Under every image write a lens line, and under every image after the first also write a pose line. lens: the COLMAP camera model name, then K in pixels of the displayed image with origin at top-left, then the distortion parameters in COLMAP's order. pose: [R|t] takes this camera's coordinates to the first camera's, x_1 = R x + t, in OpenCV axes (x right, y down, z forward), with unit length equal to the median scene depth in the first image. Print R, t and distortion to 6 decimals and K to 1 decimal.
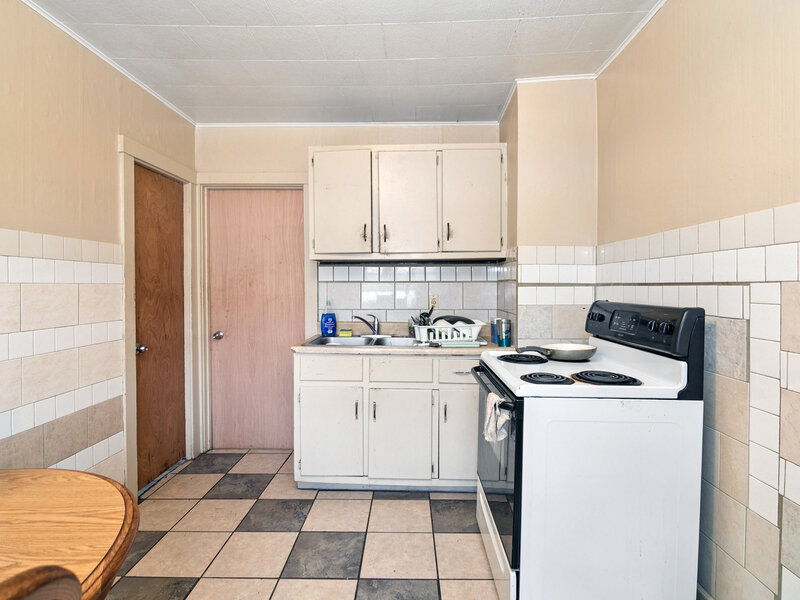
lens RADIAL K [[417.7, 0, 407.0], [0, 417.7, 285.3], [0, 0, 1]] dist [-0.013346, -0.000095]
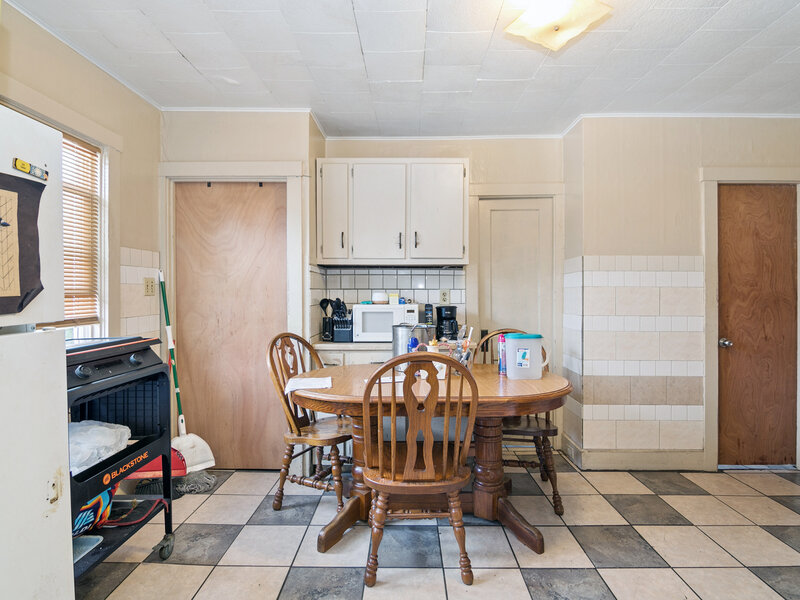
lens RADIAL K [[417.7, 0, 400.5], [0, 417.7, 297.6], [0, 0, 1]] dist [-0.013346, -0.000095]
pose [[-0.011370, 0.019470, -0.999746, 0.557279], [-0.004884, 0.999797, 0.019526, 0.008059], [0.999923, 0.005105, -0.011273, 0.106393]]
